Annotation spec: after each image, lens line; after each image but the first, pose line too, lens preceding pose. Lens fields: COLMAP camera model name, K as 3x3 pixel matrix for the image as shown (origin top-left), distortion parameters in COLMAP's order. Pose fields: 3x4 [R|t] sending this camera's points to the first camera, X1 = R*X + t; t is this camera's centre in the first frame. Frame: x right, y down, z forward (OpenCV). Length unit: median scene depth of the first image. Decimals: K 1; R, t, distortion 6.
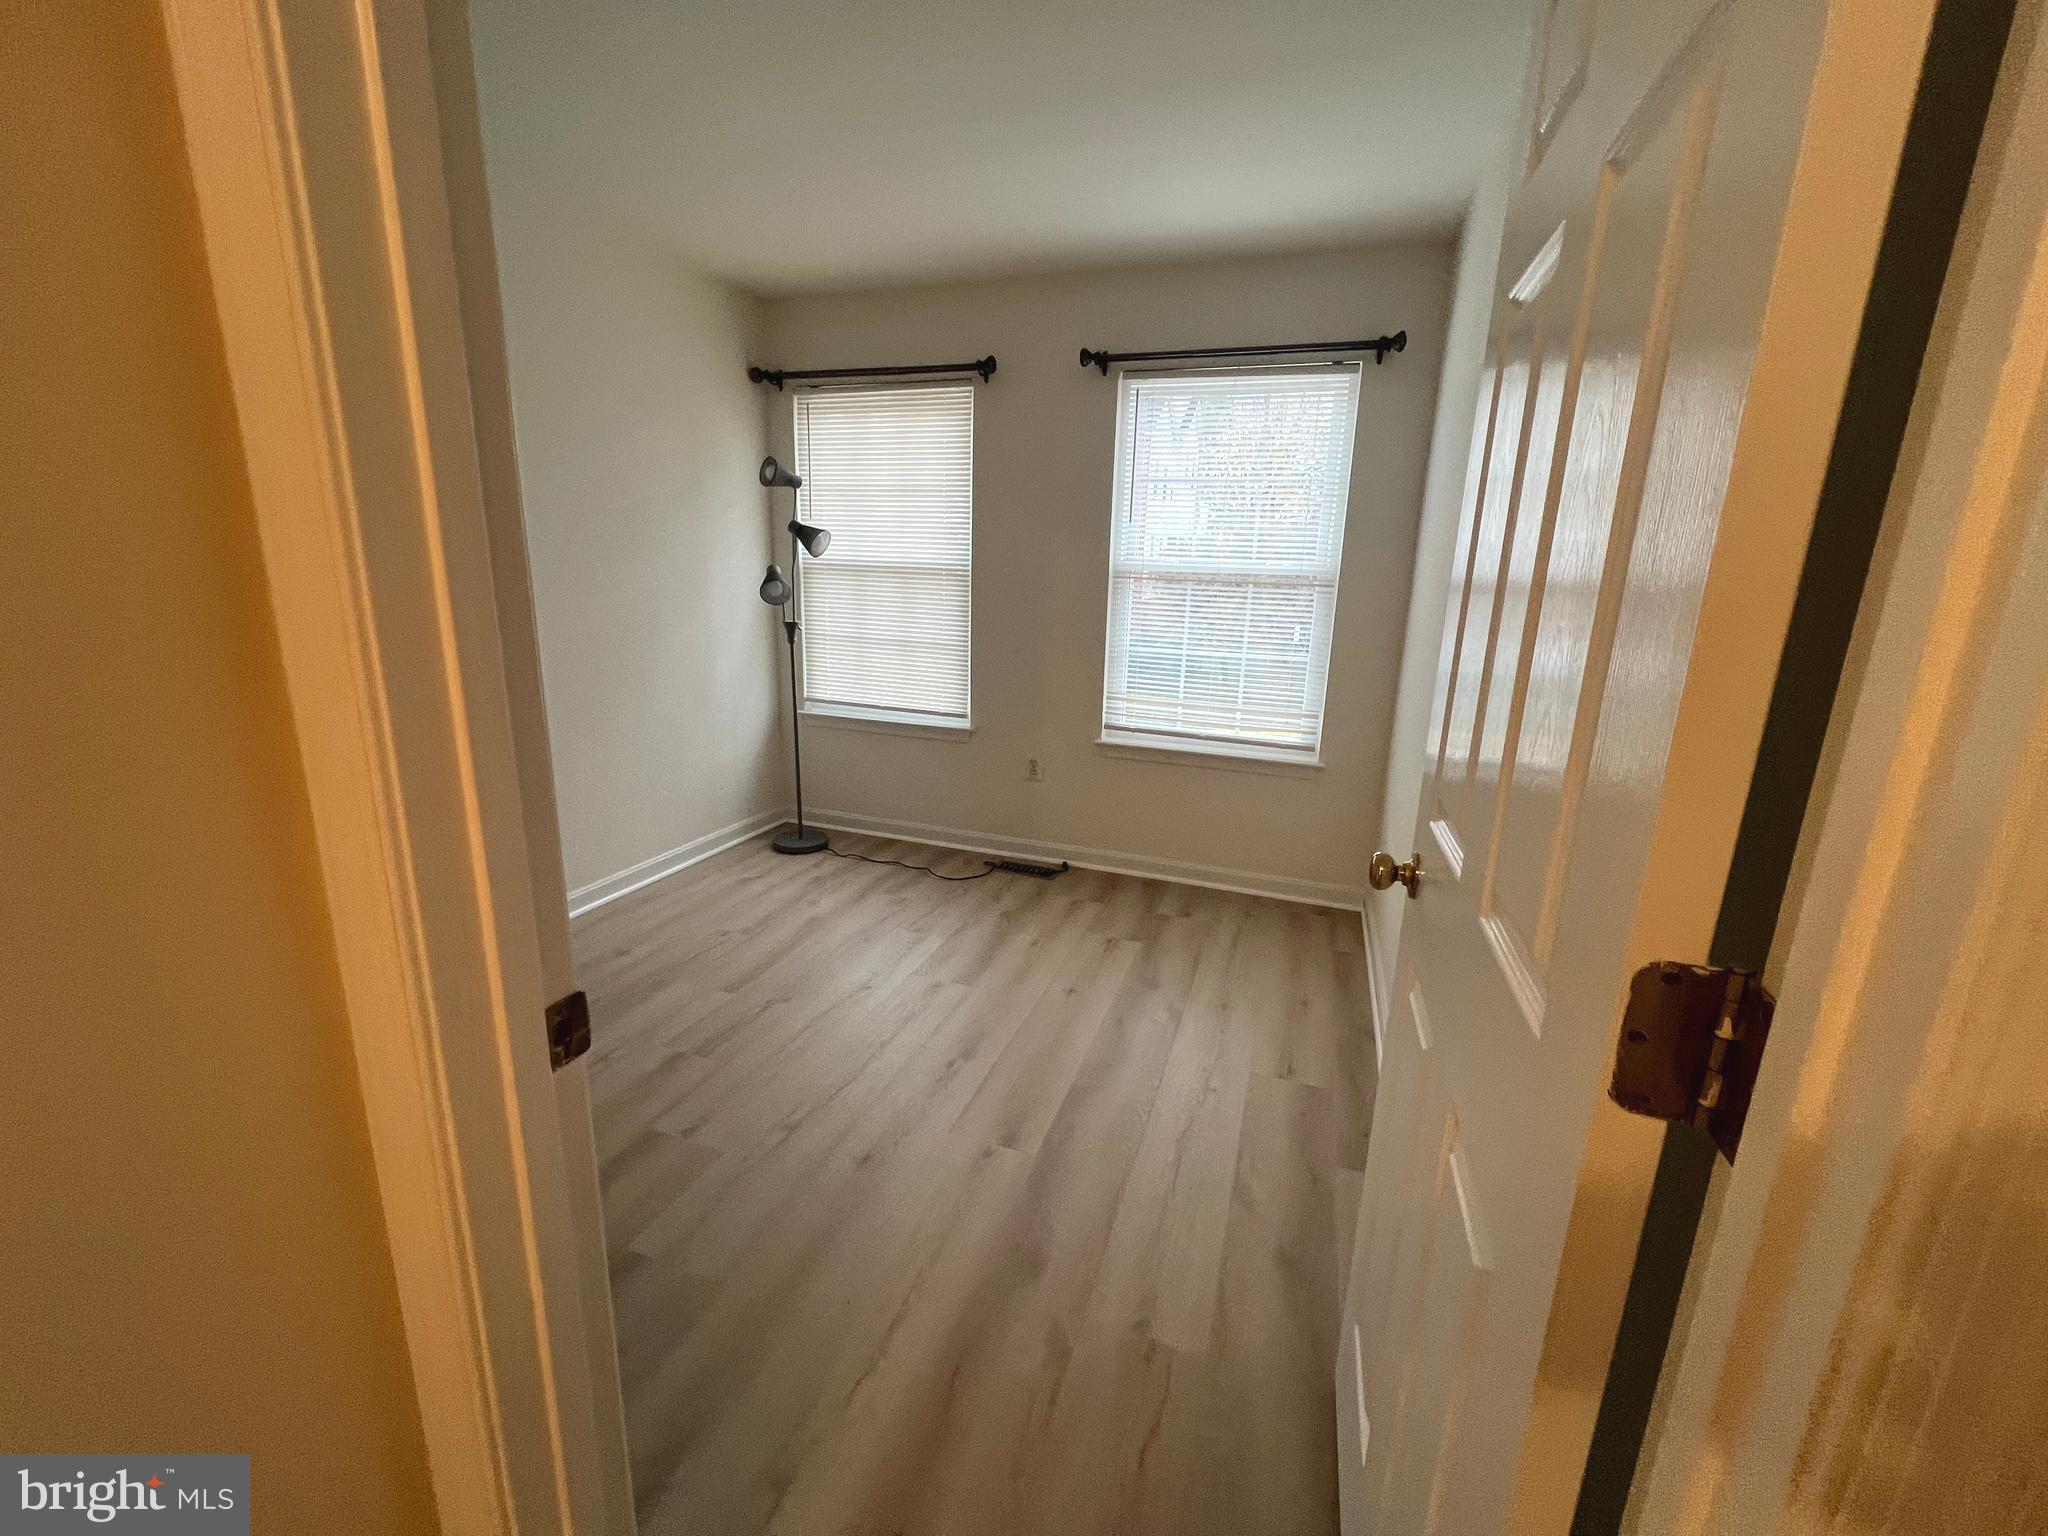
lens RADIAL K [[821.2, 0, 1021.6], [0, 821.2, 765.7], [0, 0, 1]] dist [0.001864, -0.000142]
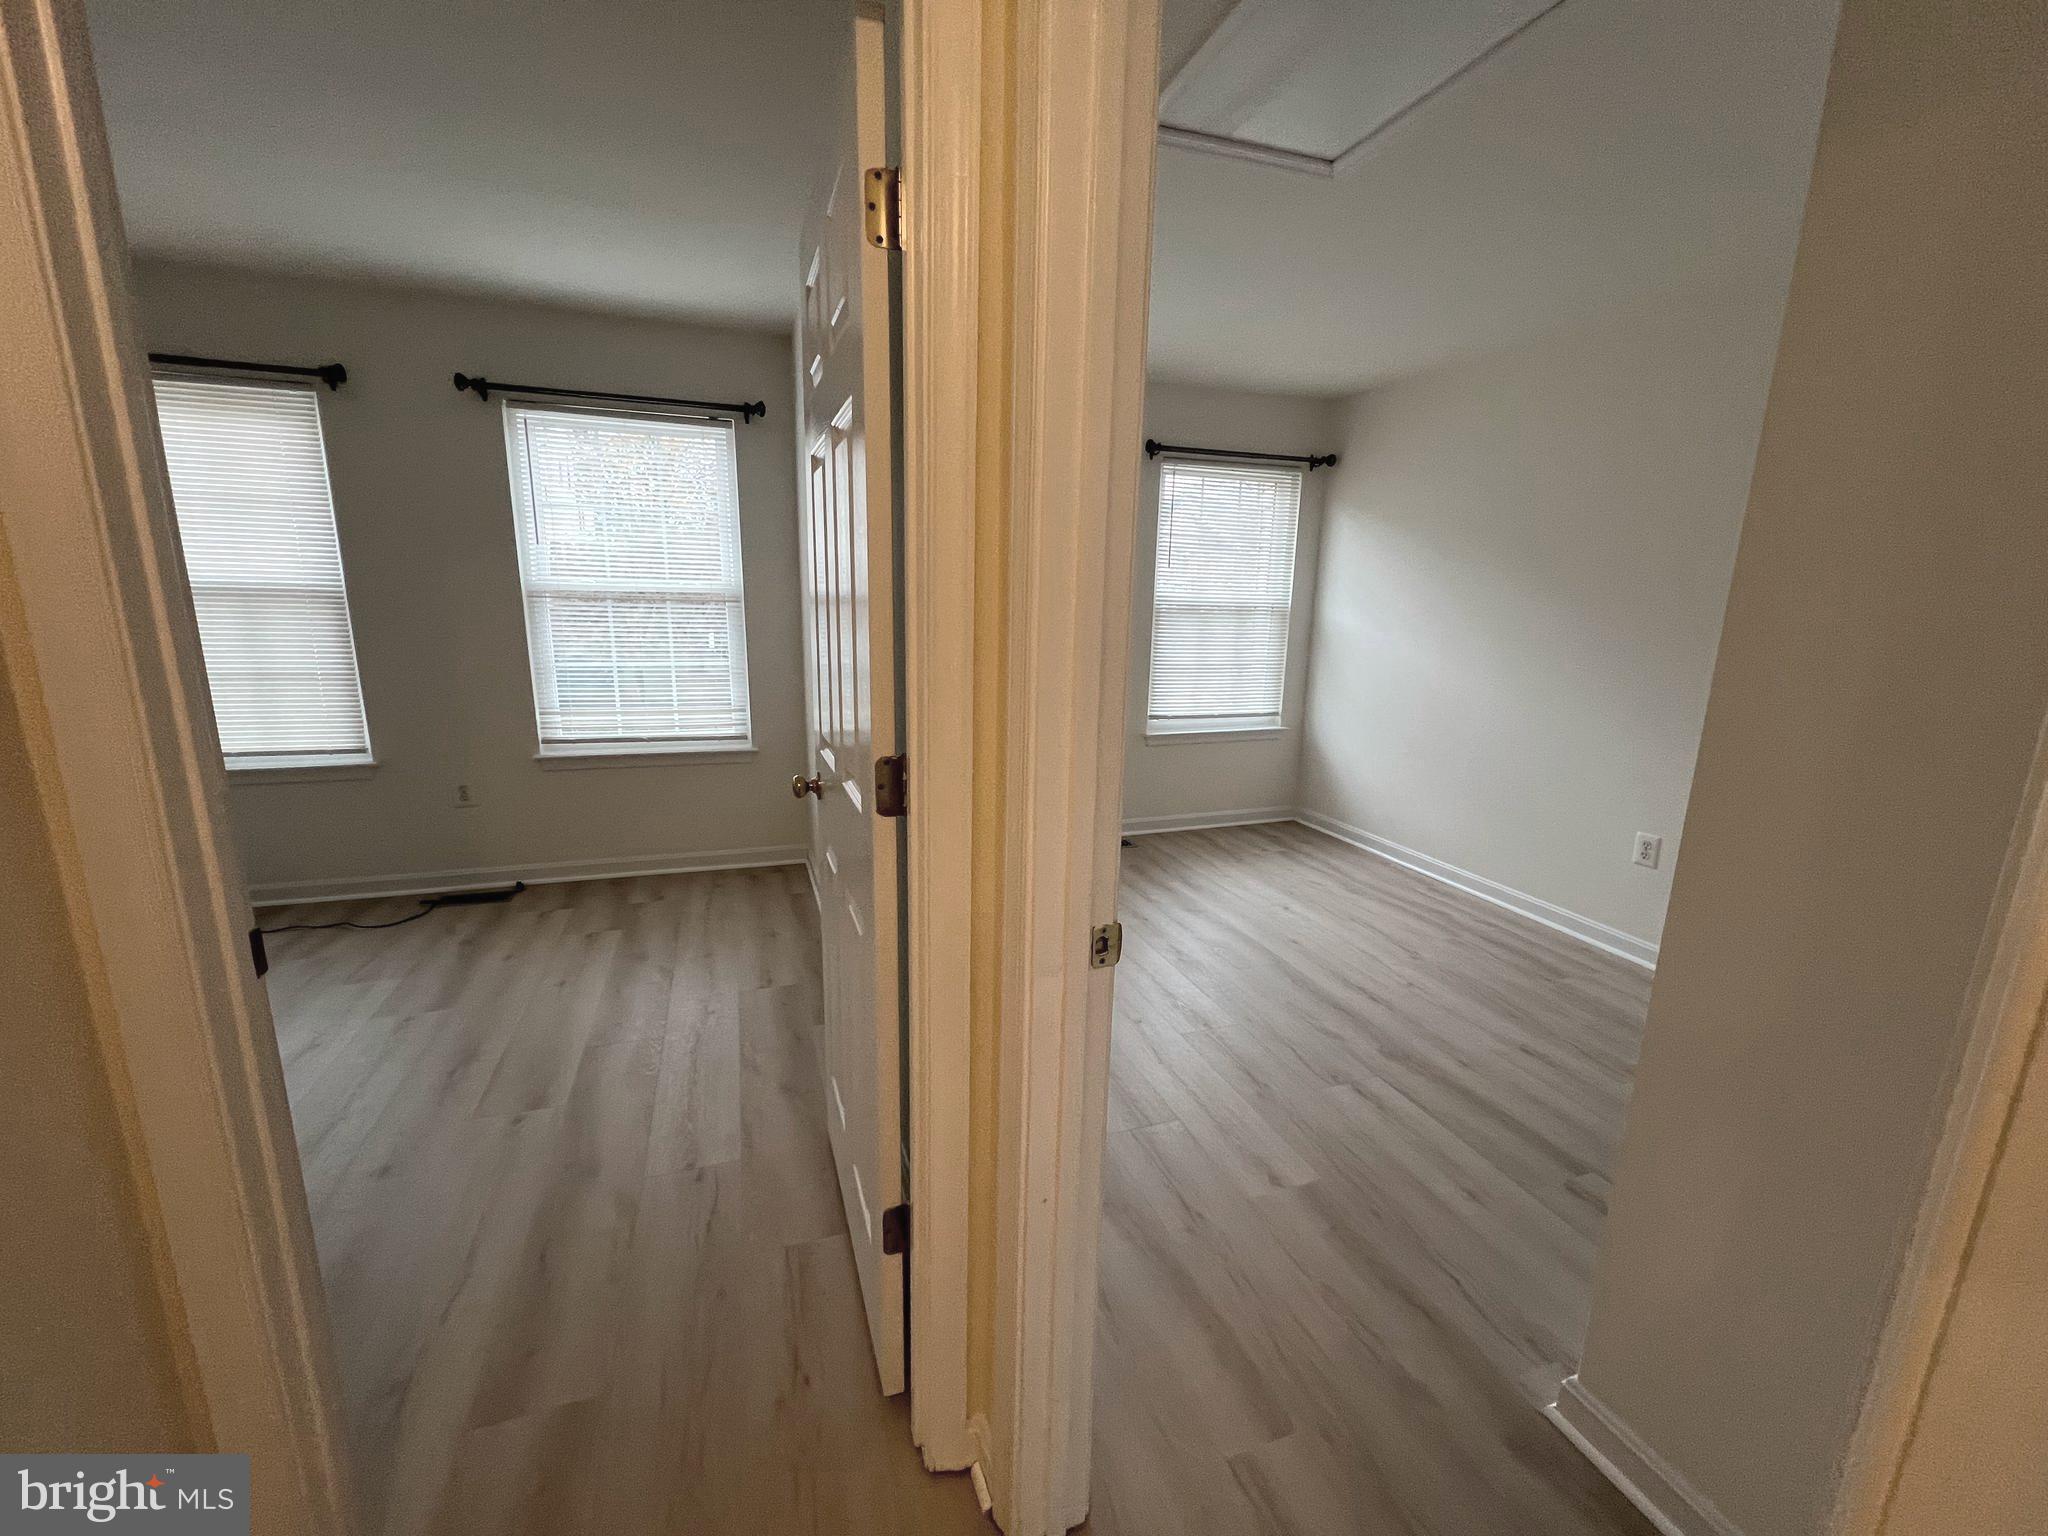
lens RADIAL K [[821.2, 0, 1027.6], [0, 821.2, 766.8], [0, 0, 1]] dist [0.001864, -0.000142]
pose [[0.774004, -0.145743, 0.616180, -0.073956], [0.148968, 0.987748, 0.046505, 0.028824], [-0.615408, 0.055796, 0.786231, -0.197801]]
